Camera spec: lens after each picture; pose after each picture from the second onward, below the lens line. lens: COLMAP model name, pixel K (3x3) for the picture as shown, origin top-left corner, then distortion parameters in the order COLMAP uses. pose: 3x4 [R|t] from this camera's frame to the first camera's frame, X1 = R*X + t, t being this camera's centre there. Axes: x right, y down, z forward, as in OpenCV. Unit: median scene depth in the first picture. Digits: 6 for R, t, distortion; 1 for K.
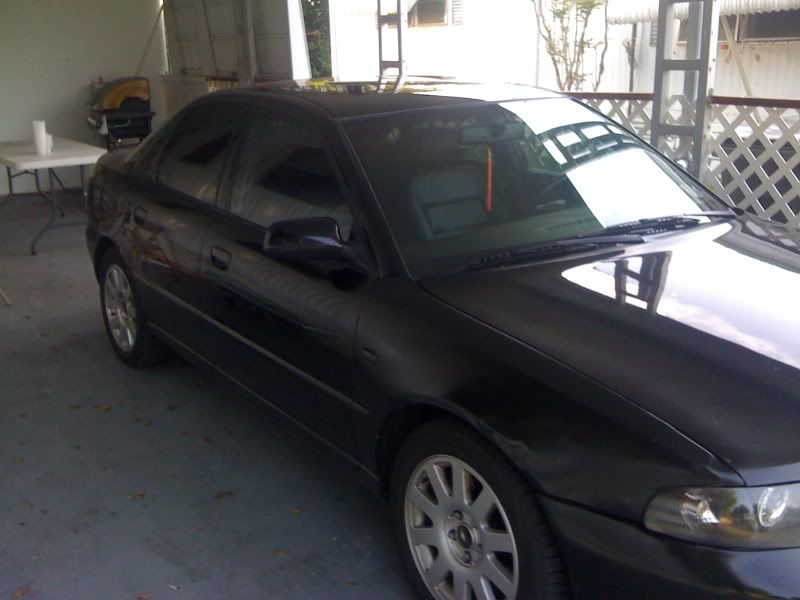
lens RADIAL K [[870.4, 0, 367.8], [0, 870.4, 300.4], [0, 0, 1]] dist [0.166423, -0.334683]
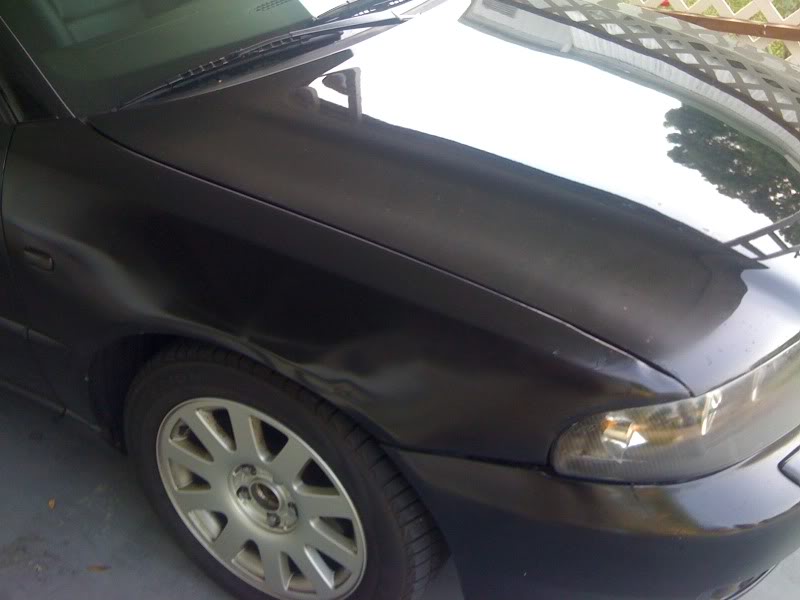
lens RADIAL K [[701.2, 0, 399.5], [0, 701.2, 338.4], [0, 0, 1]] dist [0.051808, -0.128551]
pose [[0.857492, -0.261606, 0.443023, -0.016279], [0.090425, 0.924307, 0.370783, -0.052851], [-0.506488, -0.277883, 0.816242, 0.508189]]
